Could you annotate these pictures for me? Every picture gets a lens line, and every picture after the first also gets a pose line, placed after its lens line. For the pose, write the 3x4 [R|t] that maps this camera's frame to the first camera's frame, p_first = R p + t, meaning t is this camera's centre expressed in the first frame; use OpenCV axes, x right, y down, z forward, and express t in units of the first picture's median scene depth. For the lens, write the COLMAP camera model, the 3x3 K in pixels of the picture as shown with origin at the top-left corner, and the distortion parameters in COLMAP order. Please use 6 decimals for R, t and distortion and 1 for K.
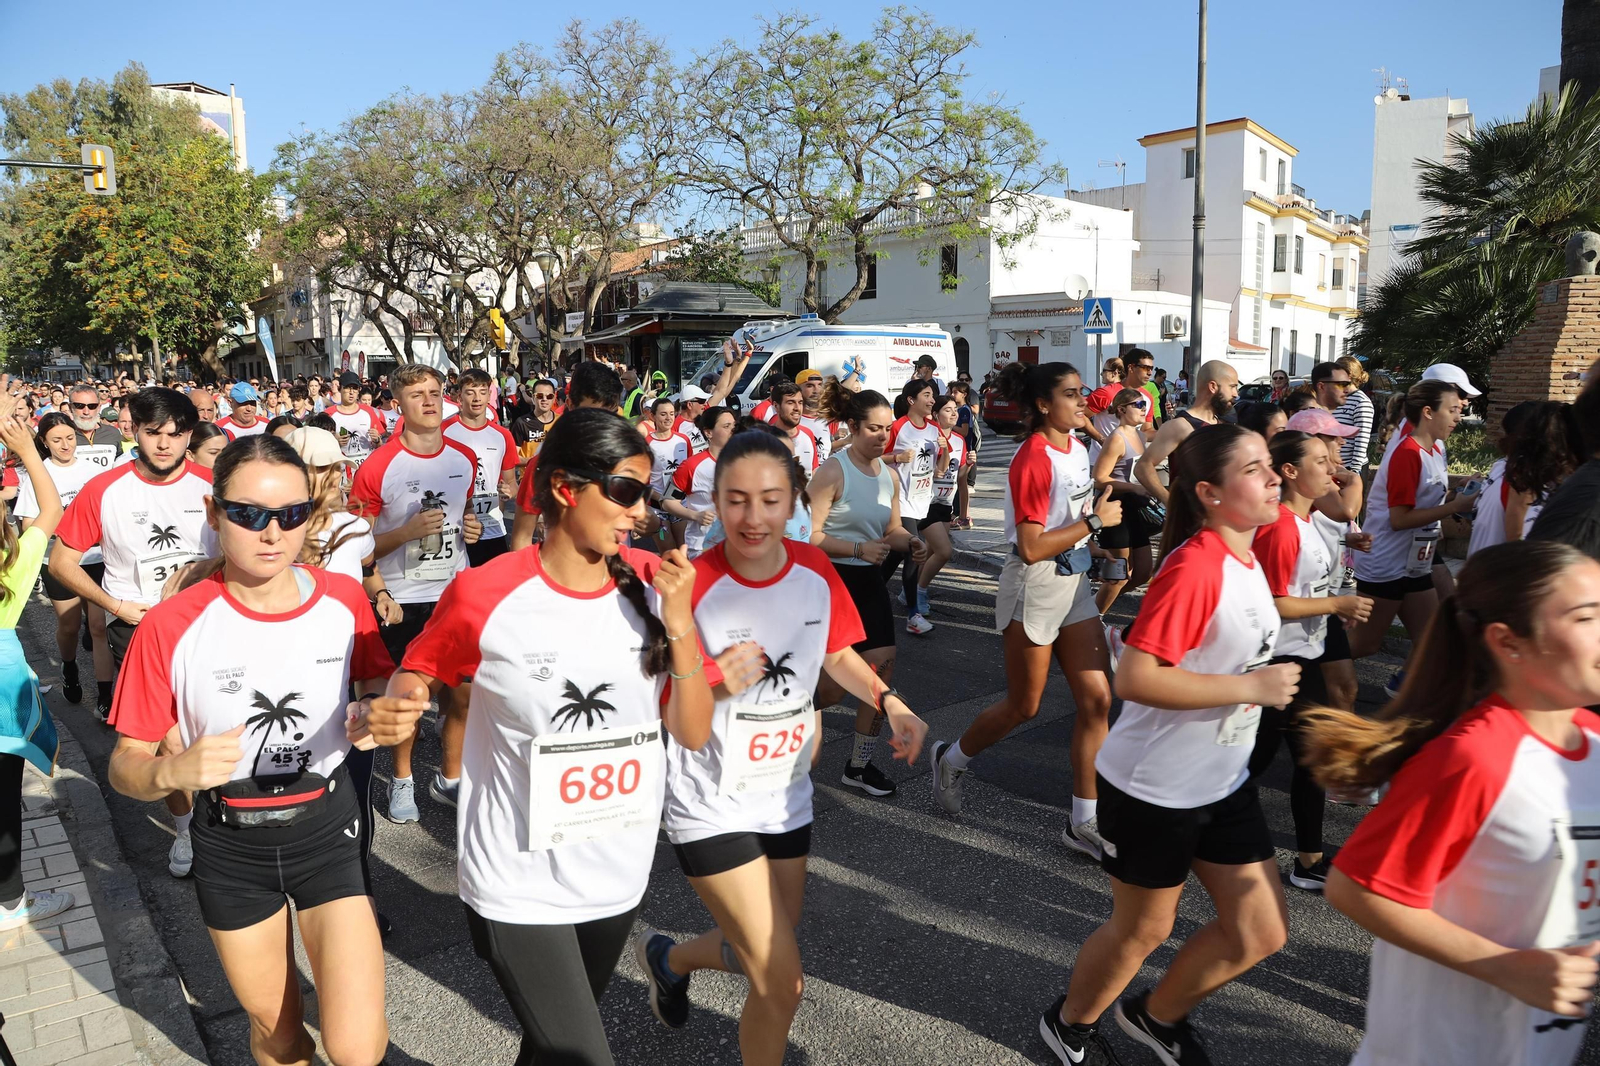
lens RADIAL K [[1082.1, 0, 811.4], [0, 1082.1, 528.0], [0, 0, 1]] dist [-0.121099, 0.066324]
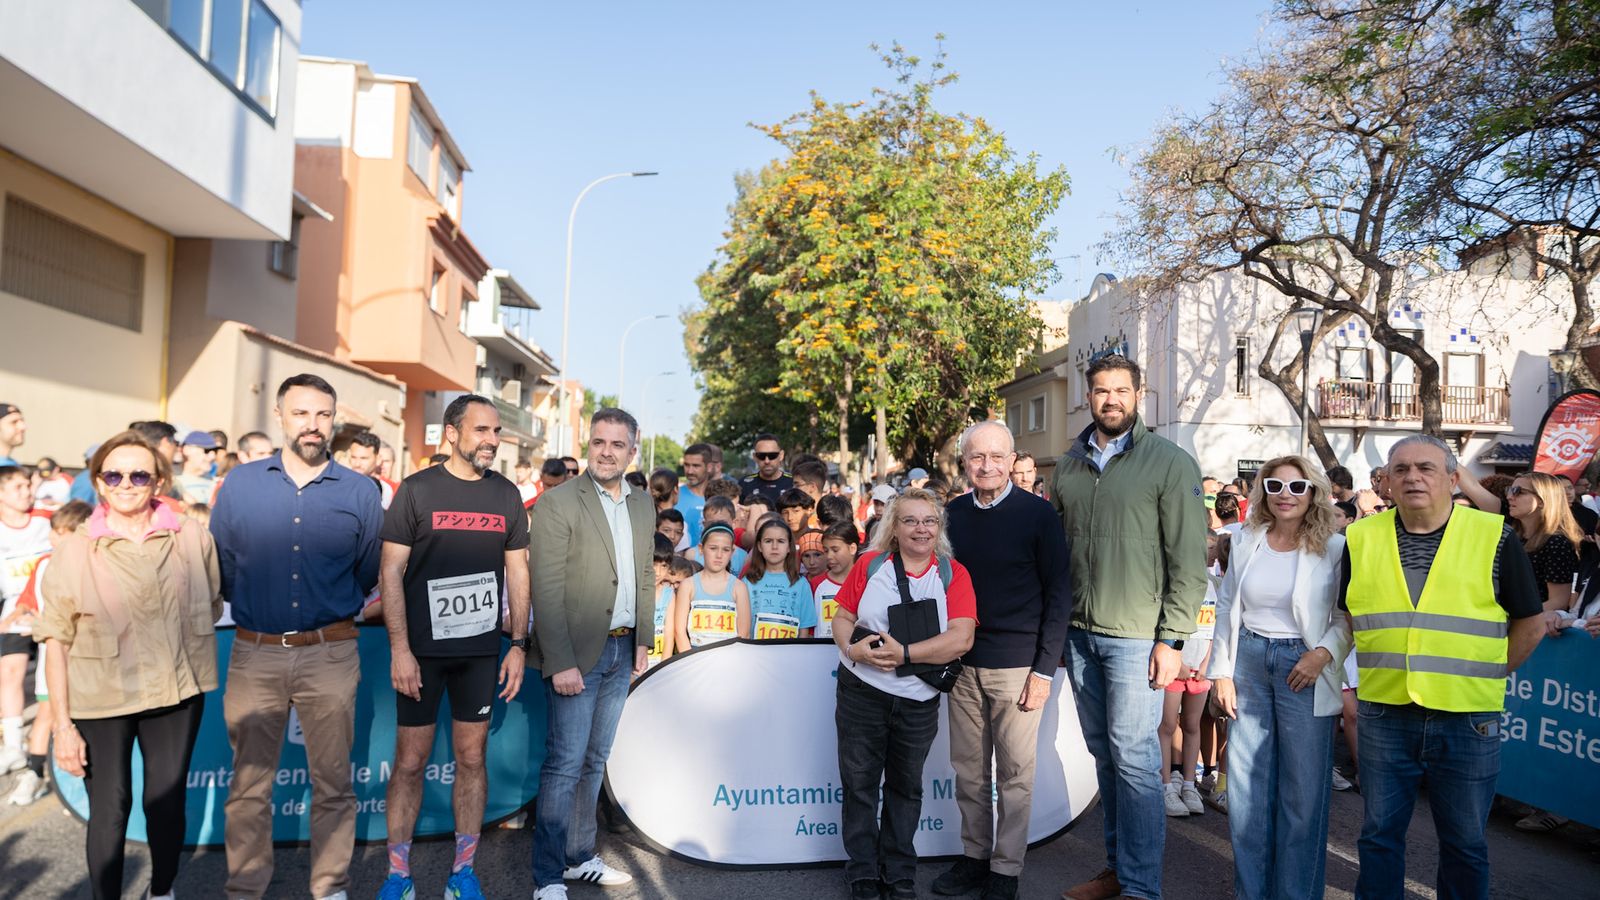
lens RADIAL K [[1085.6, 0, 778.4], [0, 1085.6, 446.4], [0, 0, 1]] dist [-0.029371, 0.026082]
pose [[0.817030, 0.003775, -0.576582, -0.358621], [-0.118097, 0.979875, -0.160931, -0.068681], [0.564371, 0.199578, 0.801033, 0.533668]]
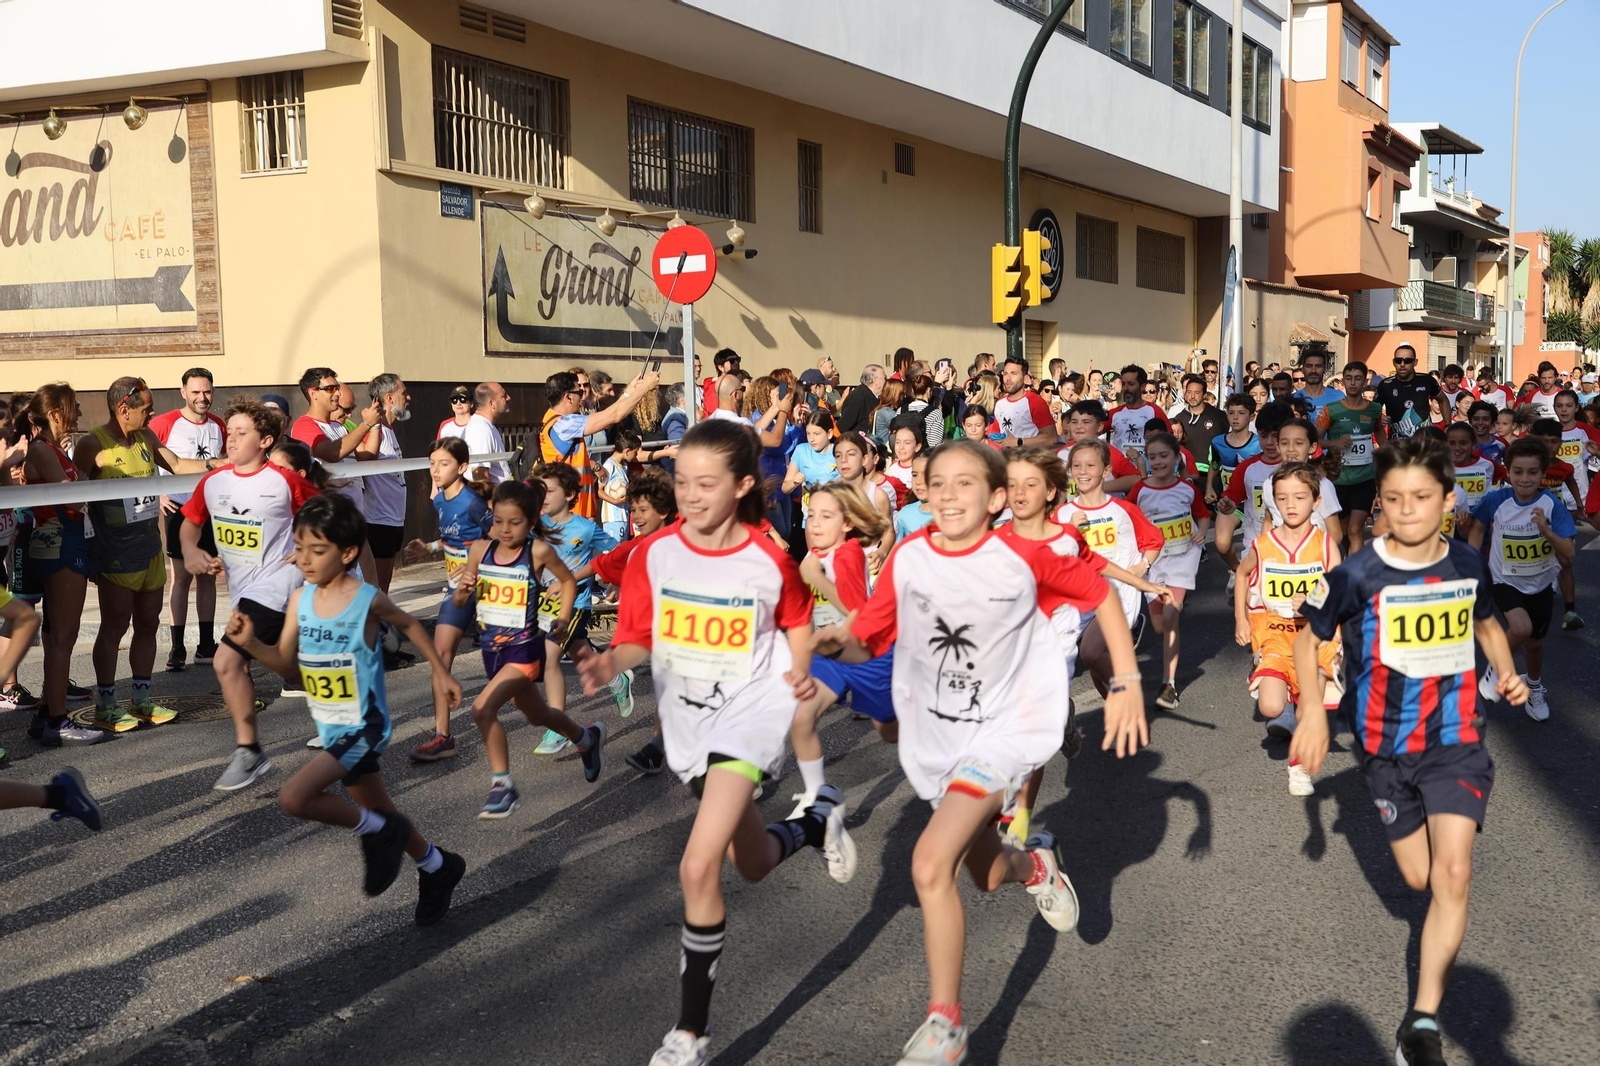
lens RADIAL K [[1887.5, 0, 787.2], [0, 1887.5, 549.5], [0, 0, 1]] dist [0.106697, 0.000000]
pose [[0.380076, 0.071346, -0.922199, -0.004394], [-0.118170, 0.992596, 0.028089, -0.024847], [0.917375, 0.098301, 0.385693, 0.217186]]
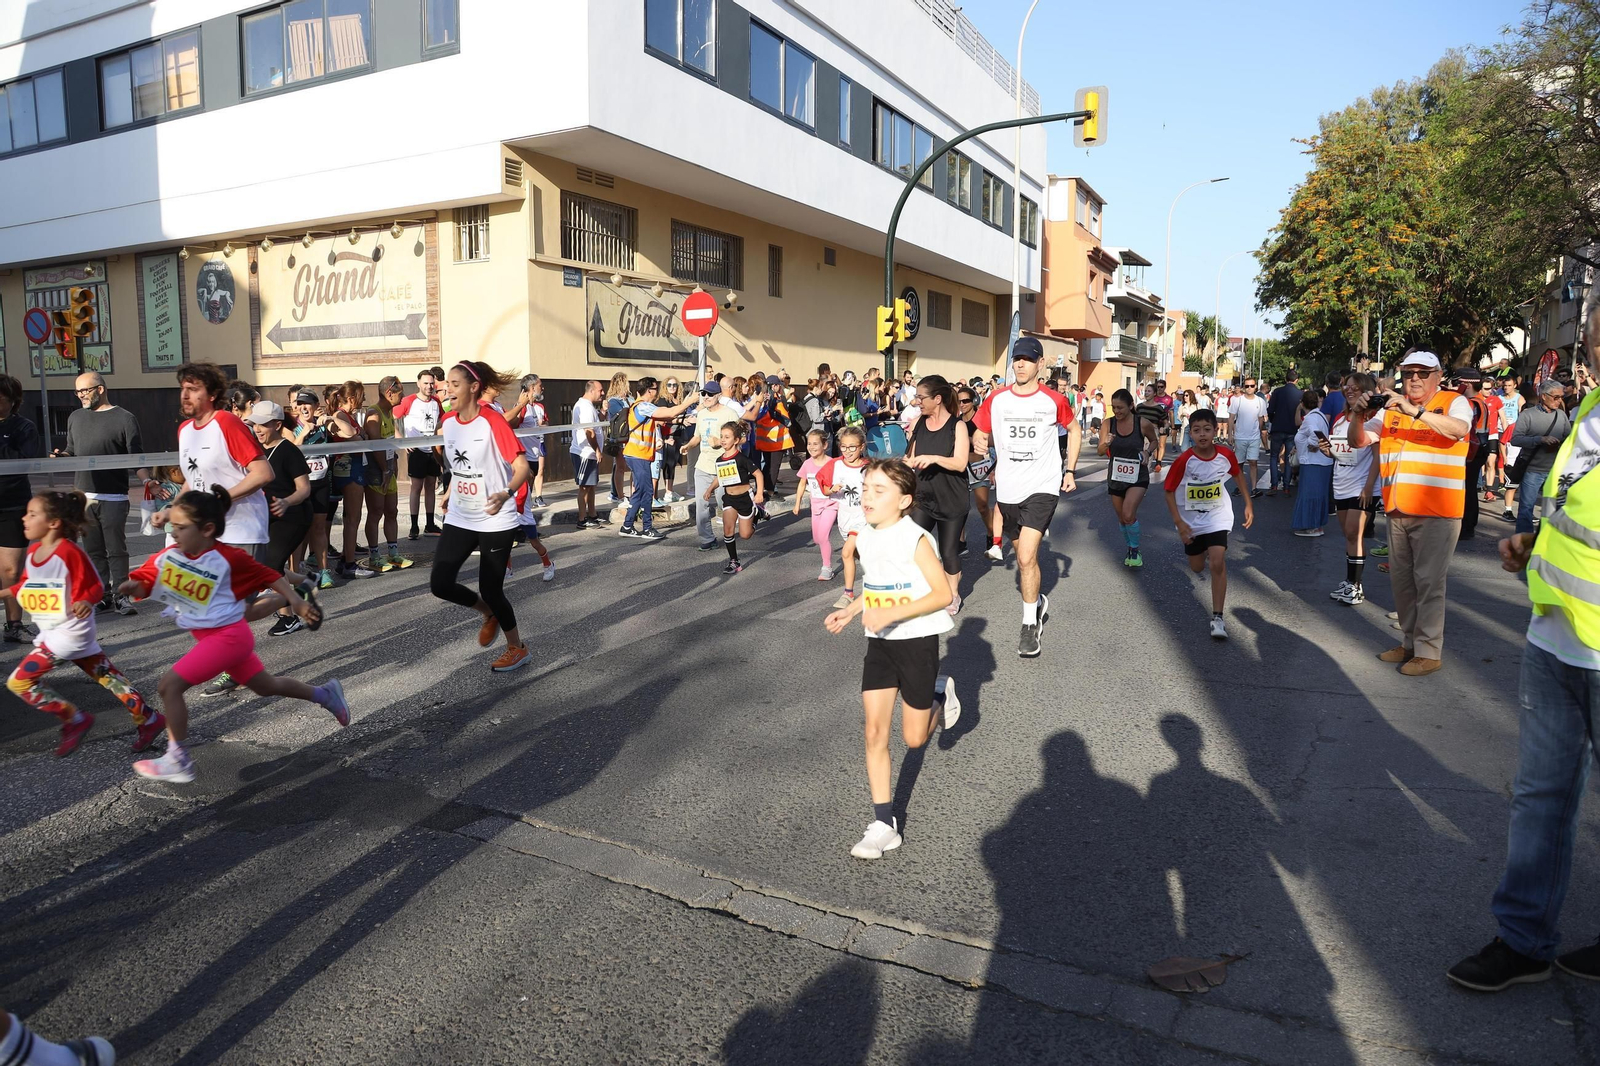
lens RADIAL K [[1082.1, 0, 791.2], [0, 1082.1, 545.6], [0, 0, 1]] dist [-0.121099, 0.066324]
pose [[0.400834, 0.133445, -0.906380, 0.000165], [-0.134285, 0.987207, 0.085959, -0.024795], [0.906256, 0.087258, 0.413626, 0.218551]]
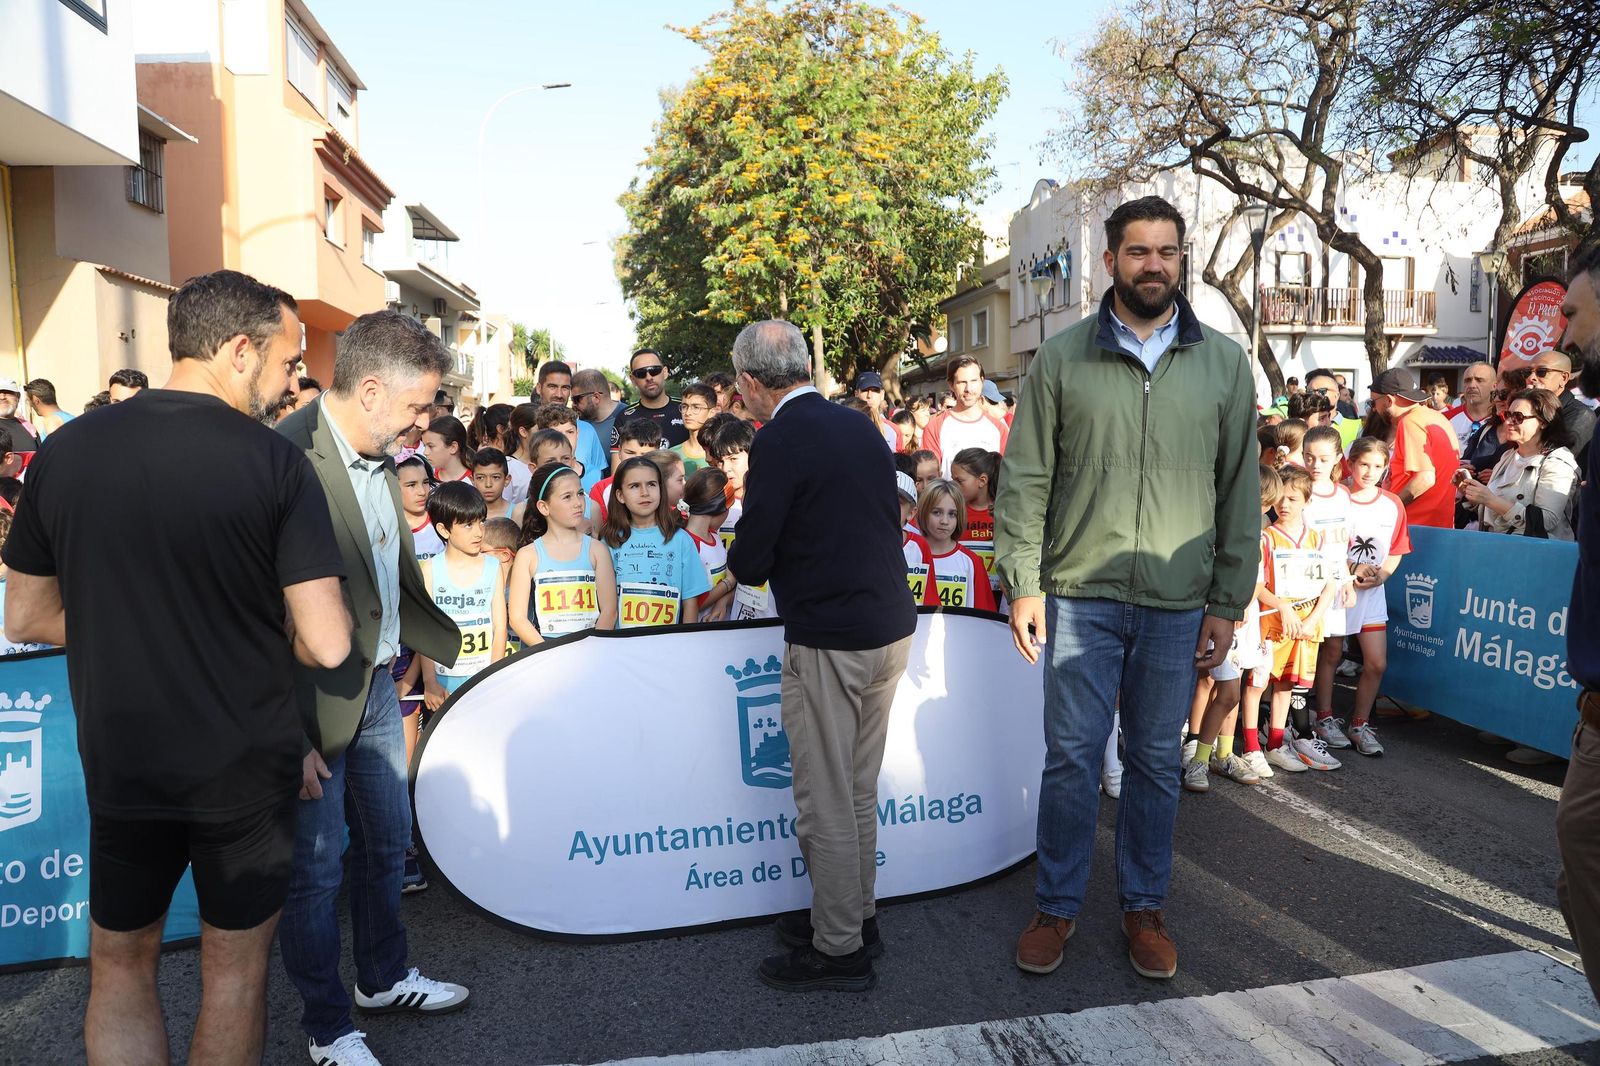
lens RADIAL K [[1082.1, 0, 786.9], [0, 1082.1, 535.9], [0, 0, 1]] dist [-0.121099, 0.066324]
pose [[0.849142, 0.048494, -0.525933, -0.370523], [-0.068098, 0.997517, -0.017971, -0.072488], [0.523756, 0.051075, 0.850336, 0.560585]]
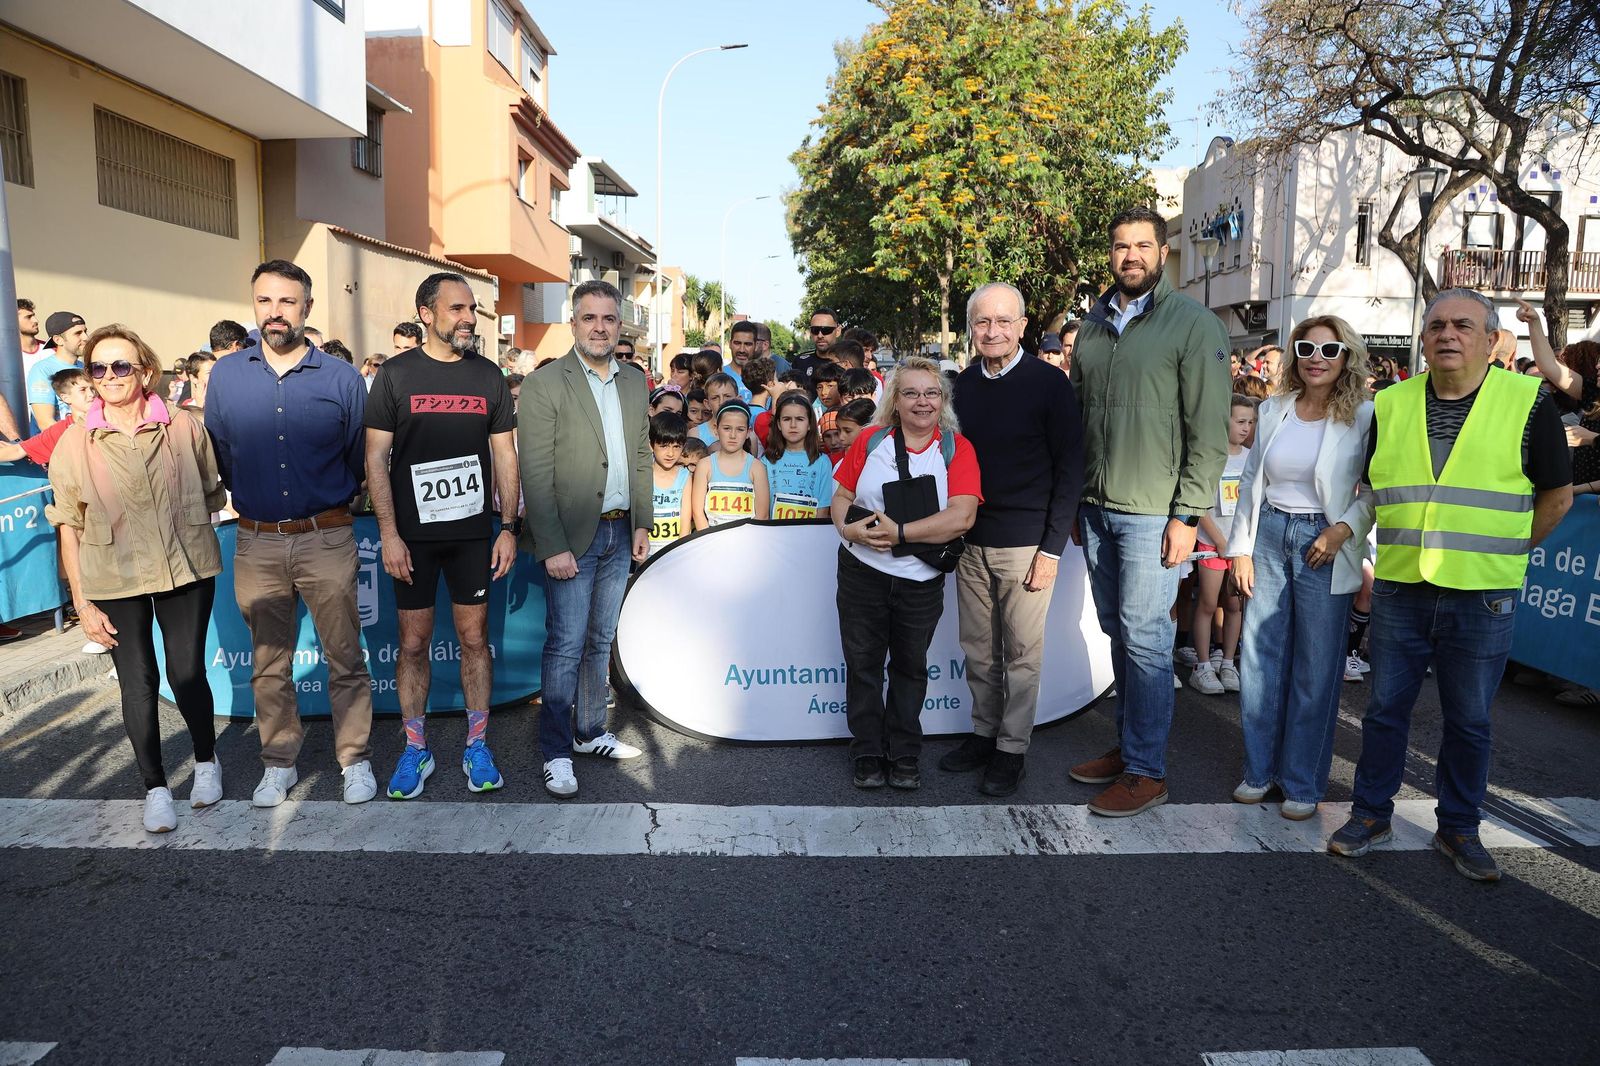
lens RADIAL K [[1082.1, 0, 791.2], [0, 1082.1, 539.8], [0, 0, 1]] dist [-0.121099, 0.066324]
pose [[0.760803, 0.105595, -0.640334, -0.354208], [-0.104850, 0.993712, 0.039293, -0.069383], [0.640457, 0.037245, 0.767091, 0.543315]]
